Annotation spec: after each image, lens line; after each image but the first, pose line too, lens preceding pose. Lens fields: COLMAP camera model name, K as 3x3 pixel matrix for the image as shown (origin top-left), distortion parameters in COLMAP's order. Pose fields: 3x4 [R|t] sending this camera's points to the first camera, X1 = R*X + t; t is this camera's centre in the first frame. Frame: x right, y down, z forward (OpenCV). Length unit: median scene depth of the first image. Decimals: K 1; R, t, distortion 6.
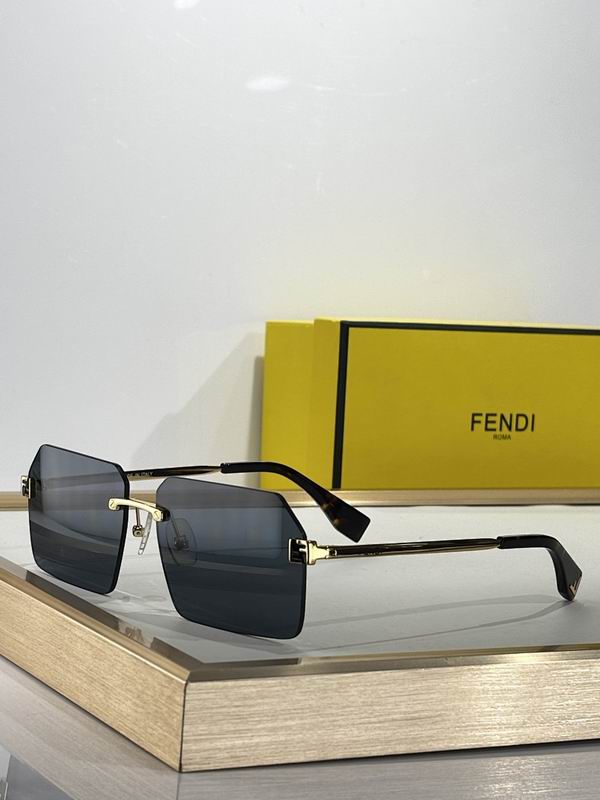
lens RADIAL K [[1888.6, 0, 300.0], [0, 1888.6, 400.0], [0, 0, 1]] dist [0.194533, -0.423013]
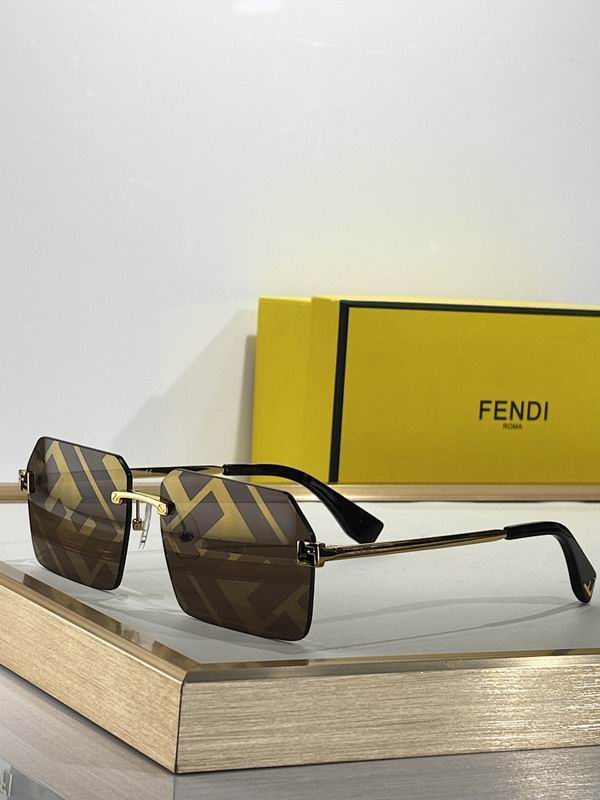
lens RADIAL K [[2207.2, 0, 307.7], [0, 2207.2, 398.1], [0, 0, 1]] dist [0.166591, 1.318012]
pose [[0.999907, 0.010119, 0.009110, -0.006418], [-0.010252, 0.999840, 0.014691, -0.016755], [-0.008960, -0.014783, 0.999851, -0.147796]]
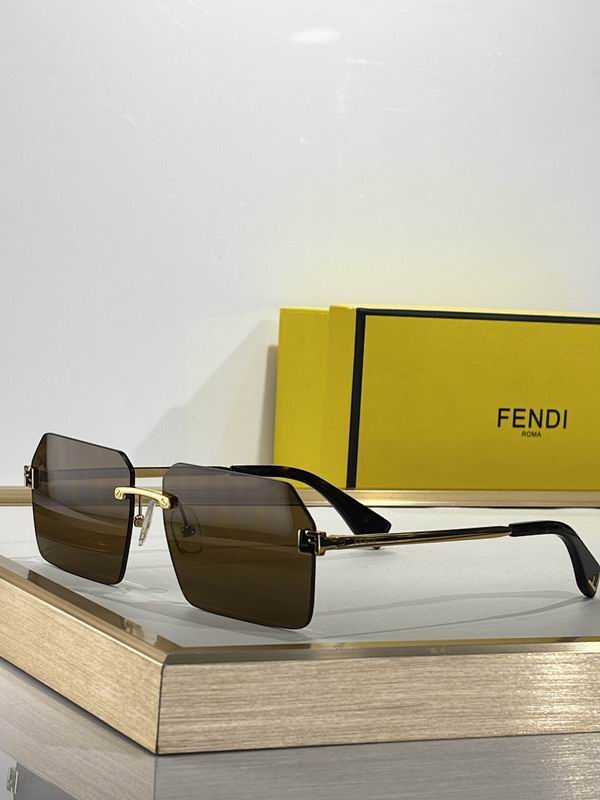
lens RADIAL K [[2207.2, 0, 307.7], [0, 2207.2, 398.1], [0, 0, 1]] dist [0.166591, 1.318012]
pose [[0.999701, 0.006118, -0.023657, 0.041315], [-0.006179, 0.999978, -0.002491, 0.009616], [0.023641, 0.002636, 0.999717, -0.162471]]
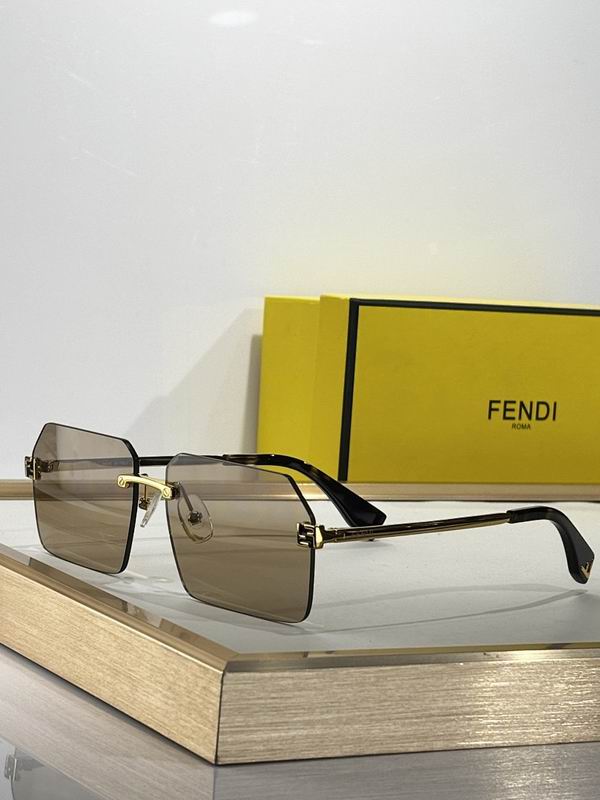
lens RADIAL K [[2207.2, 0, 307.7], [0, 2207.2, 398.1], [0, 0, 1]] dist [0.166591, 1.318012]
pose [[0.999599, 0.012527, 0.025386, -0.045021], [-0.012712, 0.999894, 0.007164, -0.001140], [-0.025293, -0.007484, 0.999652, -0.132376]]
